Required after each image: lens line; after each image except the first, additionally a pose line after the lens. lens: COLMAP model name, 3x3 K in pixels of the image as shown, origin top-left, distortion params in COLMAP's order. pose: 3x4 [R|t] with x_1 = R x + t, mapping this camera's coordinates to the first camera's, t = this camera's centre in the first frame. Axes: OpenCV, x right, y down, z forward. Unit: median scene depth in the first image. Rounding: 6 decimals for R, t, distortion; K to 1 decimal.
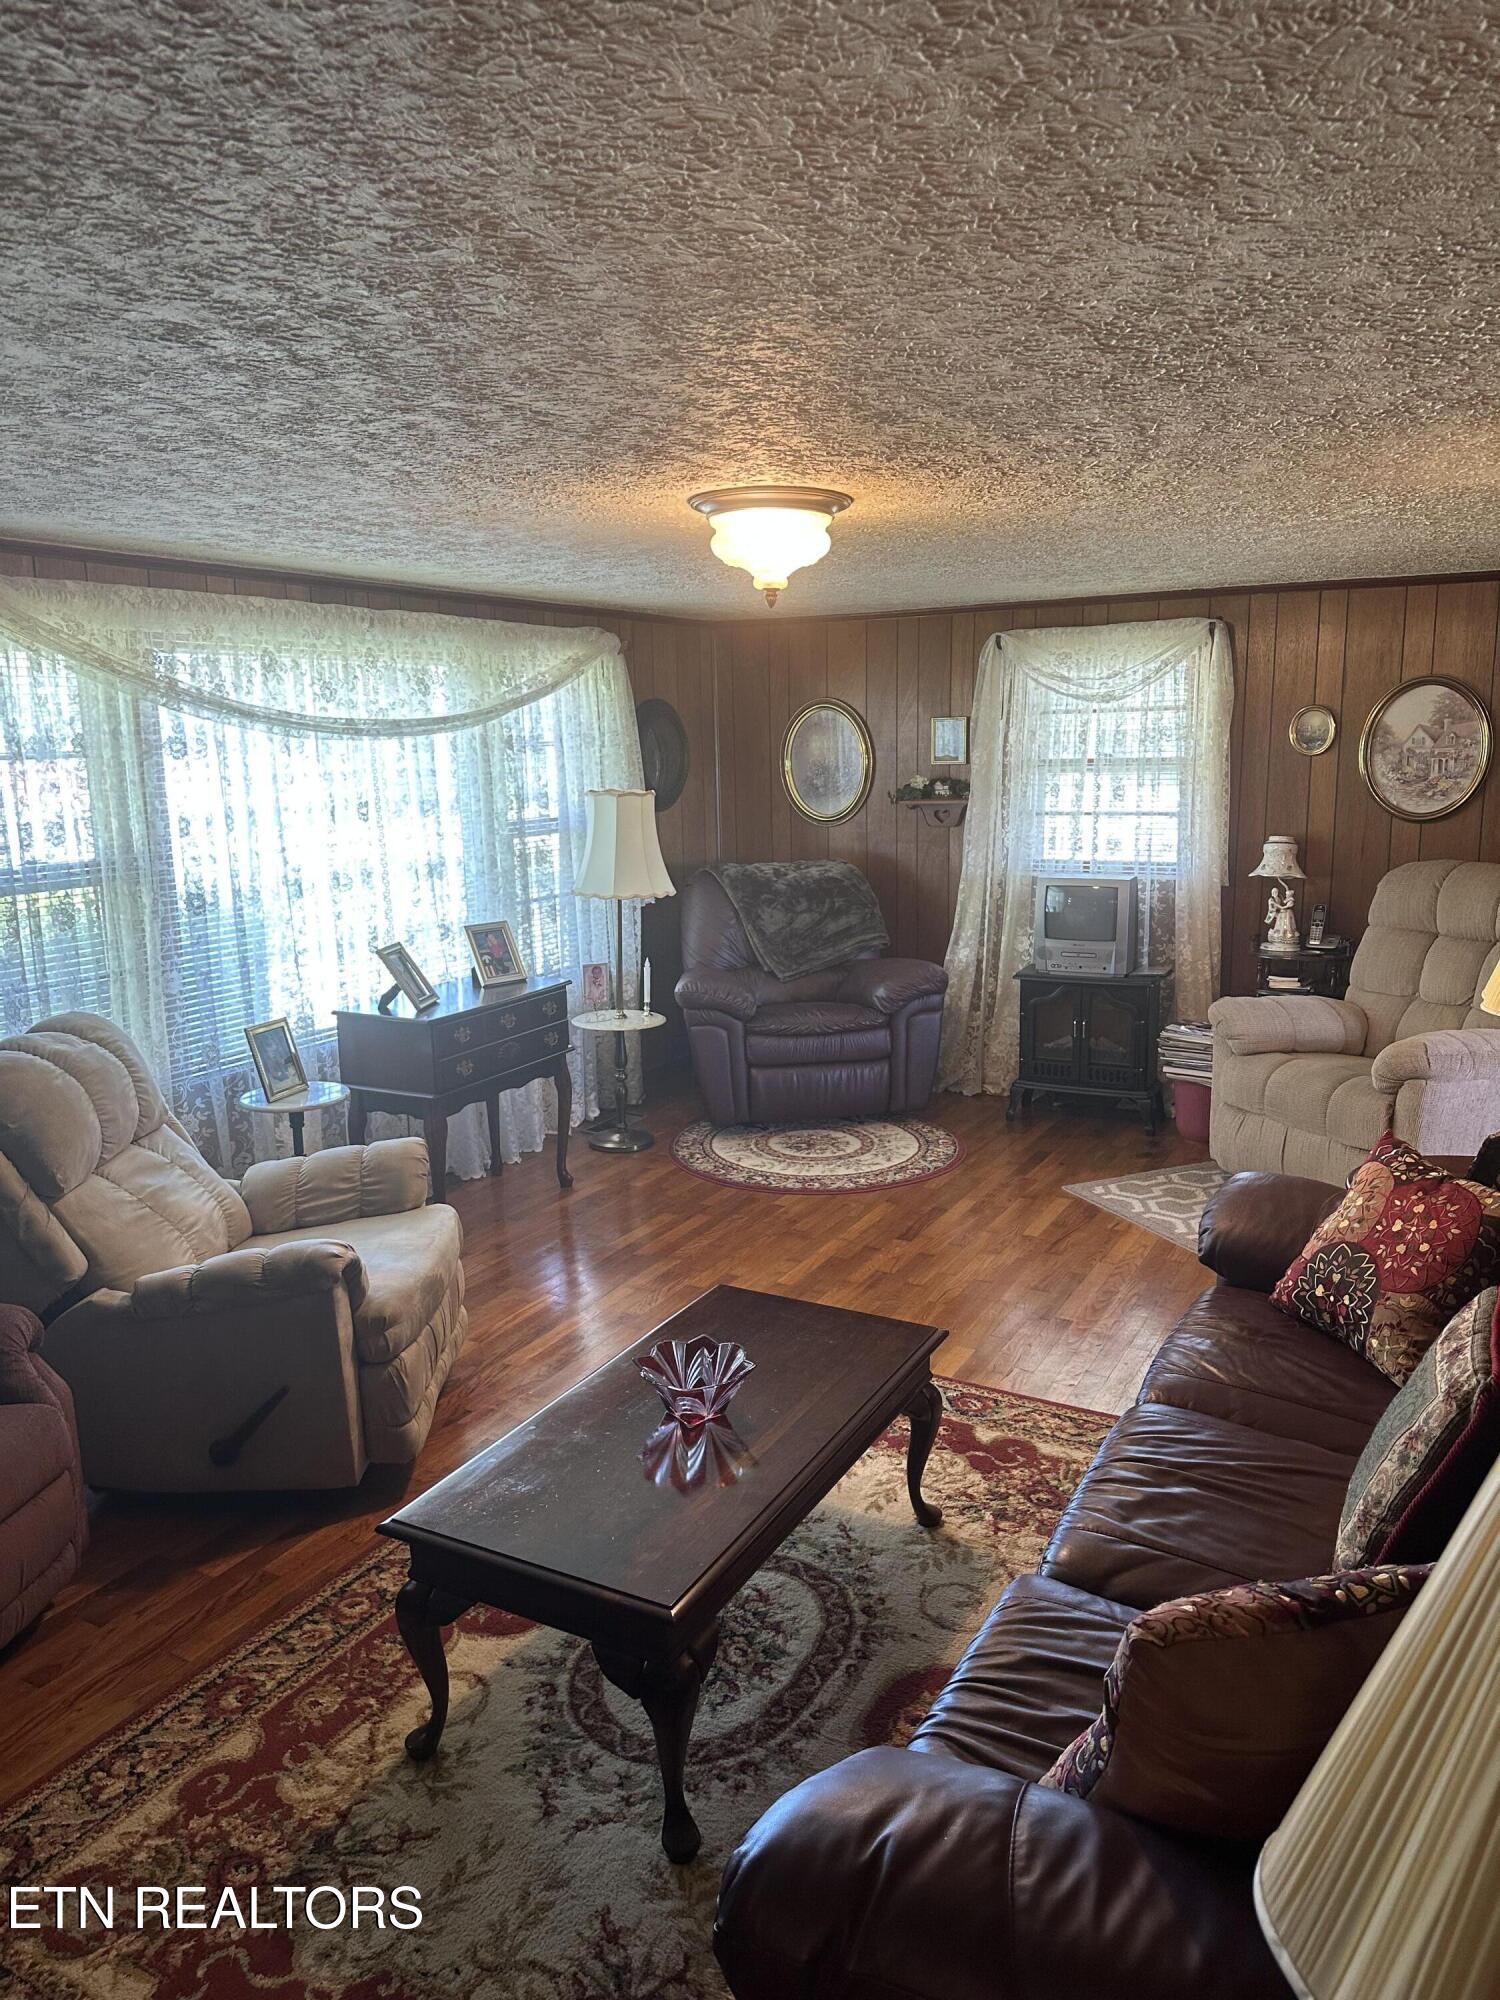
lens RADIAL K [[1400.4, 0, 744.2], [0, 1400.4, 999.2], [0, 0, 1]] dist [0.003465, 0.000215]
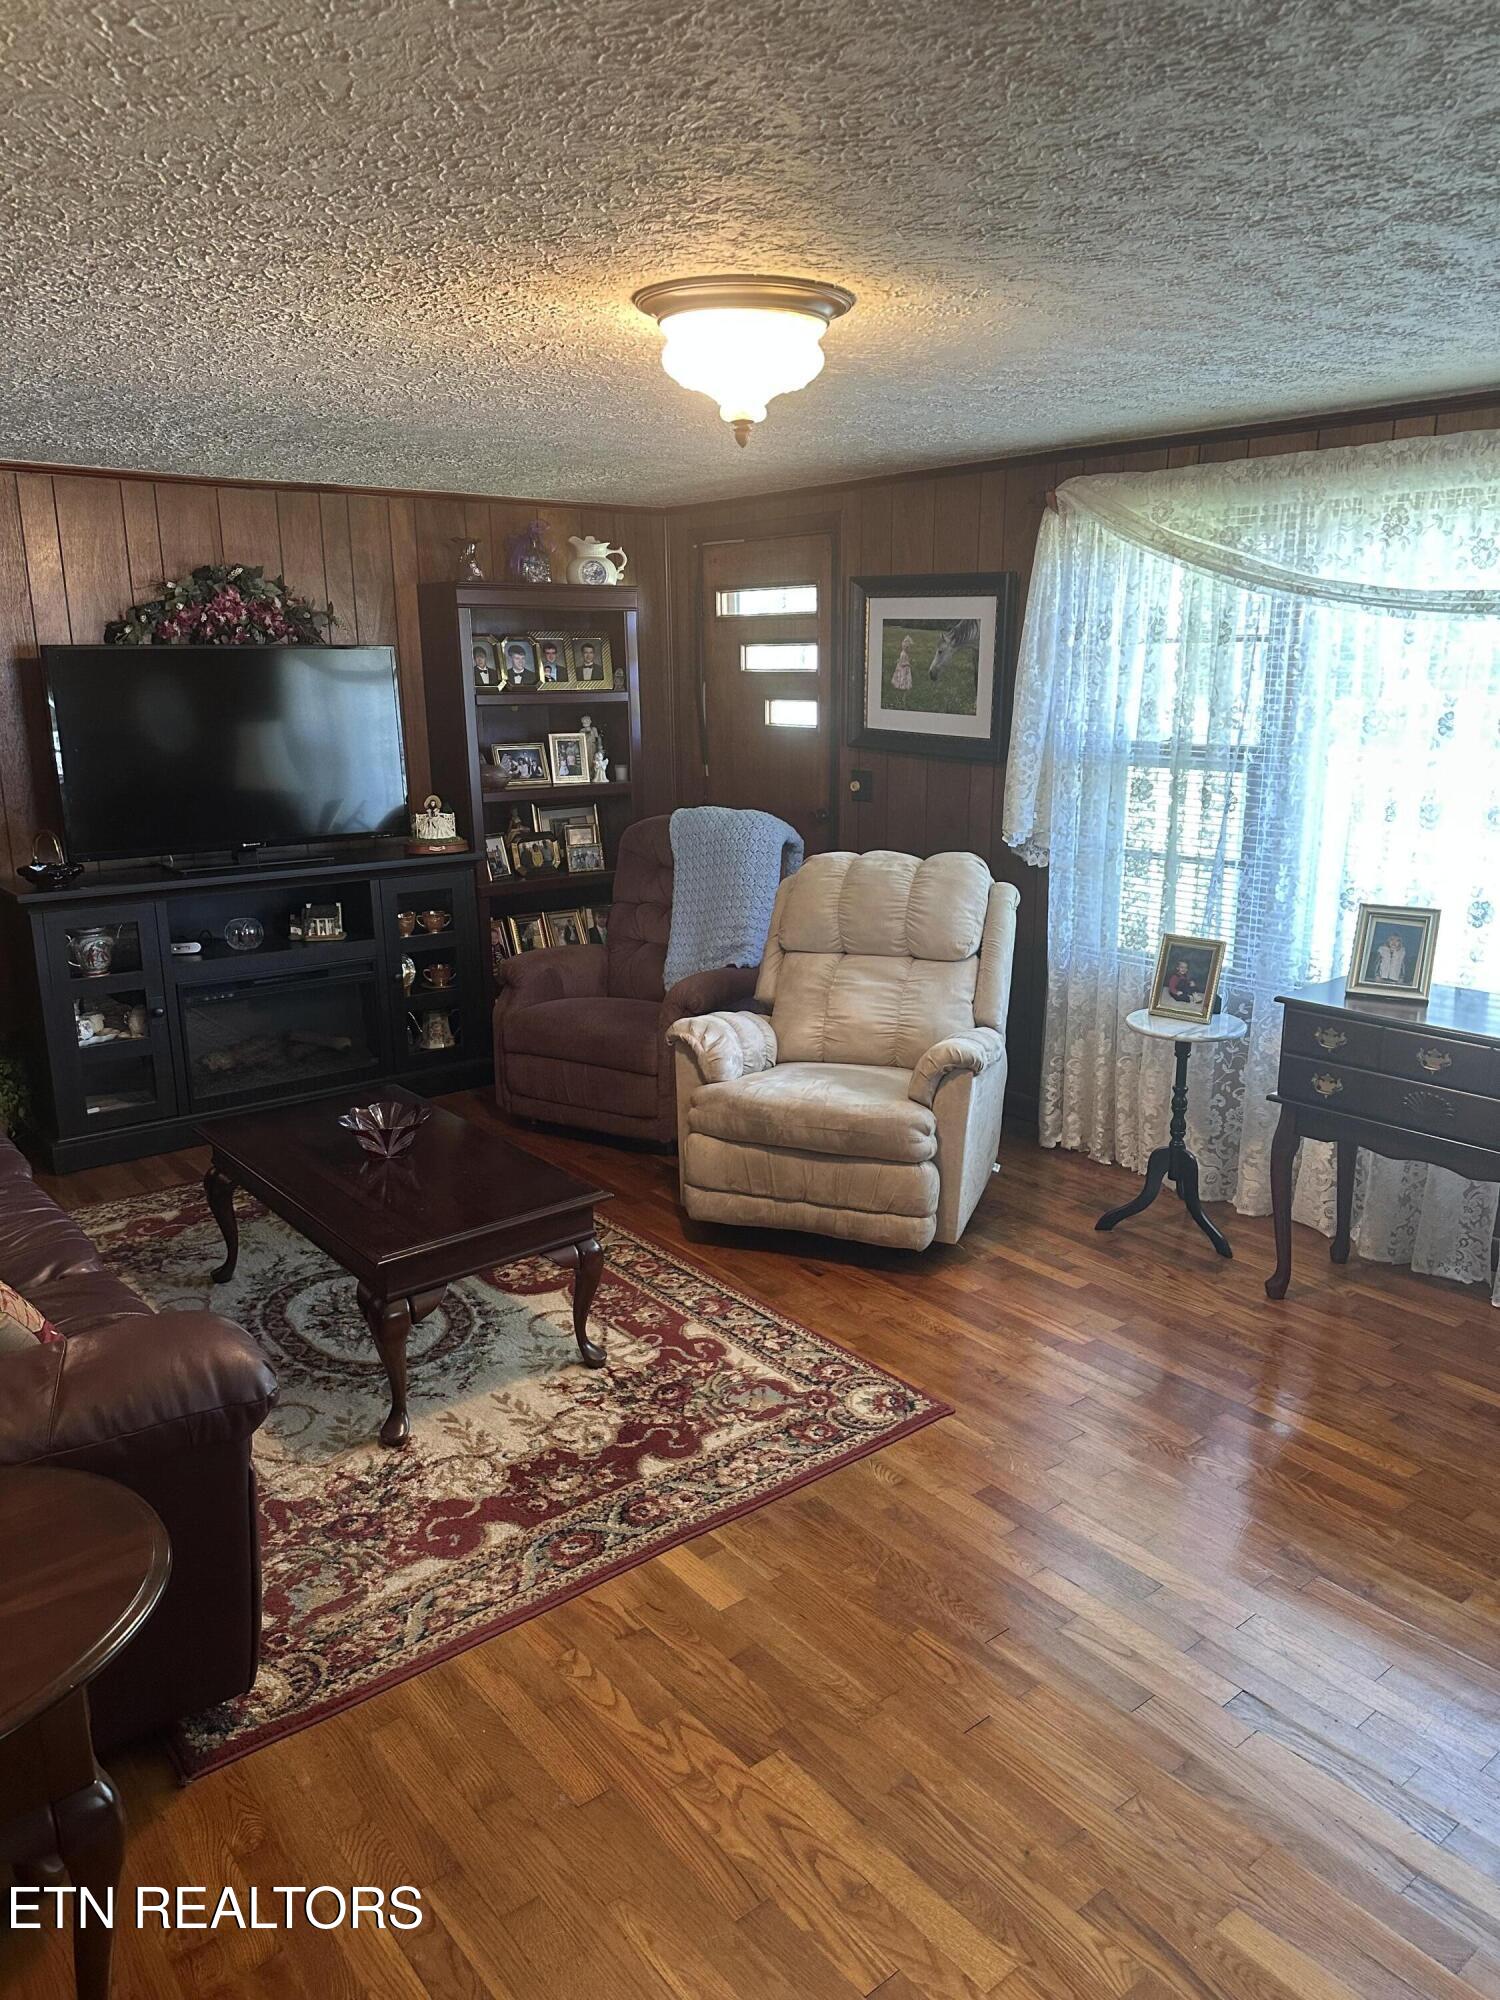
lens RADIAL K [[1400.4, 0, 743.2], [0, 1400.4, 1009.2], [0, 0, 1]] dist [0.003465, 0.000215]
pose [[-0.386899, 0.236334, -0.891322, 0.756911], [-0.155546, 0.936021, 0.315705, -0.233435], [0.908908, 0.260788, -0.325385, 1.314668]]
